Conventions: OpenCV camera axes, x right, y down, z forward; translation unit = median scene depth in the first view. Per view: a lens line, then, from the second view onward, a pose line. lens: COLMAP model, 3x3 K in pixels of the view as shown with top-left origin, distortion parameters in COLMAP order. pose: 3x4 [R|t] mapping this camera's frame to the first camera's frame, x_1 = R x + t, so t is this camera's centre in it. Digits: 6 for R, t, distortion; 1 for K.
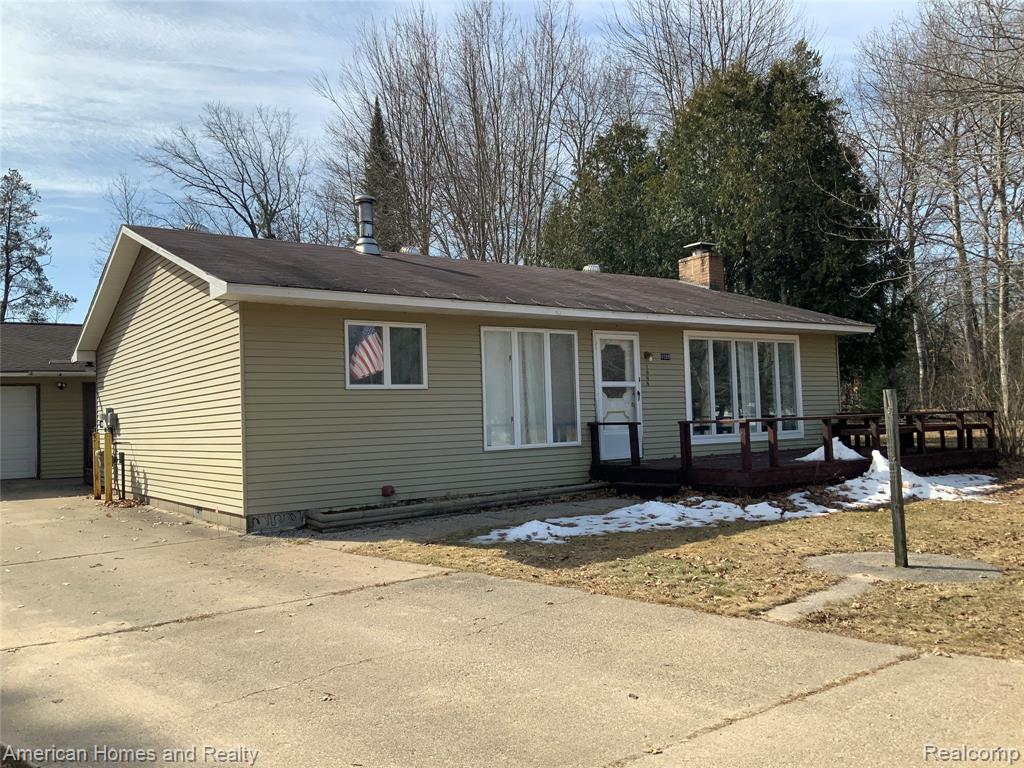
lens RADIAL K [[868.9, 0, 512.0], [0, 868.9, 384.0], [0, 0, 1]] dist [0.000199, -0.003324]
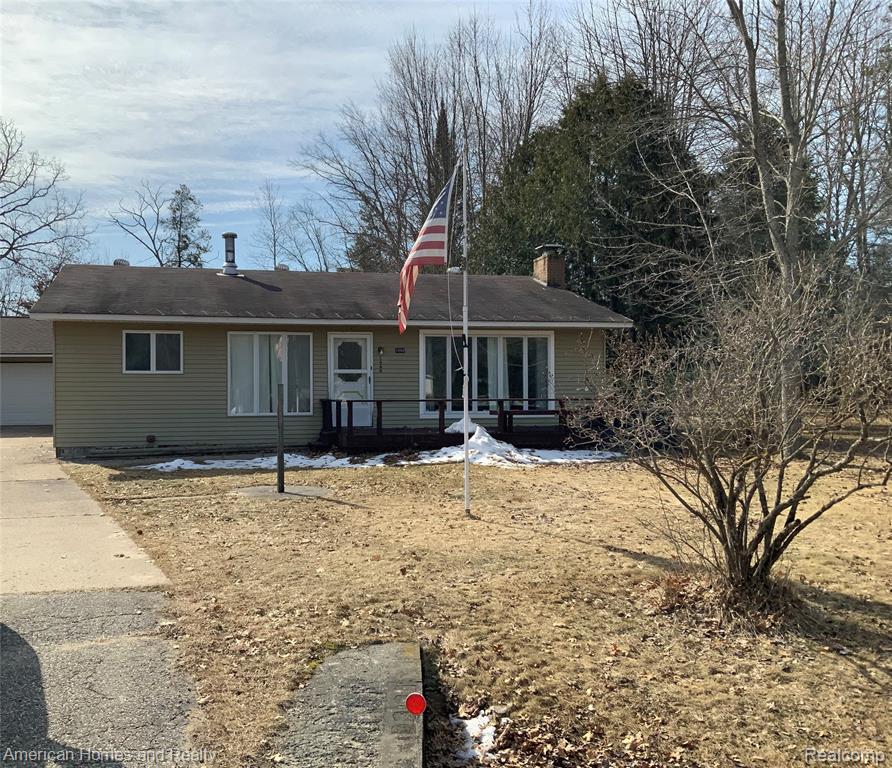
lens RADIAL K [[1017.1, 0, 446.0], [0, 1017.1, 384.0], [0, 0, 1]] dist [0.079160, -0.003063]
pose [[0.907009, 0.019072, -0.420678, 0.572608], [-0.007583, 0.999552, 0.028967, -0.016886], [0.421042, -0.023083, 0.906747, -0.230512]]
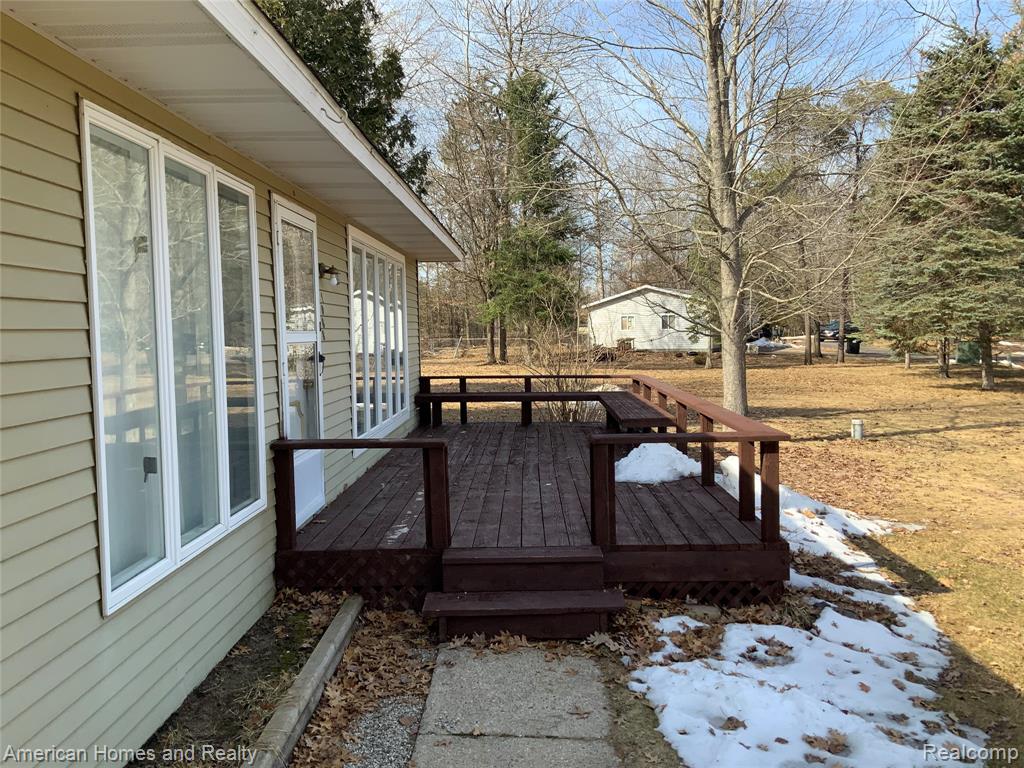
lens RADIAL K [[868.9, 0, 512.0], [0, 868.9, 384.0], [0, 0, 1]] dist [0.000199, -0.003324]
pose [[0.588581, -0.021191, 0.808161, -0.108829], [-0.034468, 0.998090, 0.051274, -0.002616], [-0.807703, -0.058034, 0.586726, 0.497755]]
